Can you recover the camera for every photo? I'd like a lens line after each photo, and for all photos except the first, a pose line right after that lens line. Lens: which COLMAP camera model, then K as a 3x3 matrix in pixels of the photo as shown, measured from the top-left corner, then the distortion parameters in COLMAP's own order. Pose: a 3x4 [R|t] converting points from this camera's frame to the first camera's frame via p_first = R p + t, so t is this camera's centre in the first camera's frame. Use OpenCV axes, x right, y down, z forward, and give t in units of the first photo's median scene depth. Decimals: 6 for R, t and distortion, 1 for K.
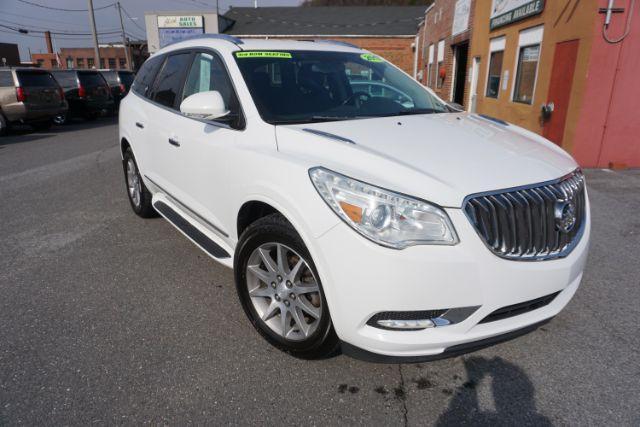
lens RADIAL K [[434.1, 0, 322.8], [0, 434.1, 213.3], [0, 0, 1]] dist [-0.036228, 0.021894]
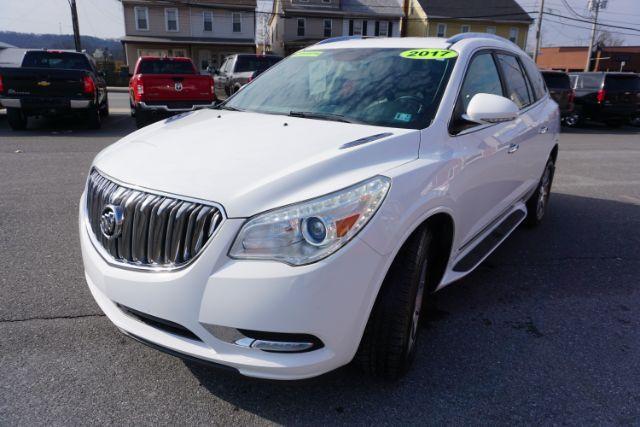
lens RADIAL K [[434.1, 0, 318.4], [0, 434.1, 214.2], [0, 0, 1]] dist [-0.036228, 0.021894]
pose [[0.275619, 0.306783, -0.910999, 0.116498], [-0.313366, 0.924610, 0.216559, -0.026794], [0.908755, 0.225789, 0.350975, 0.082991]]
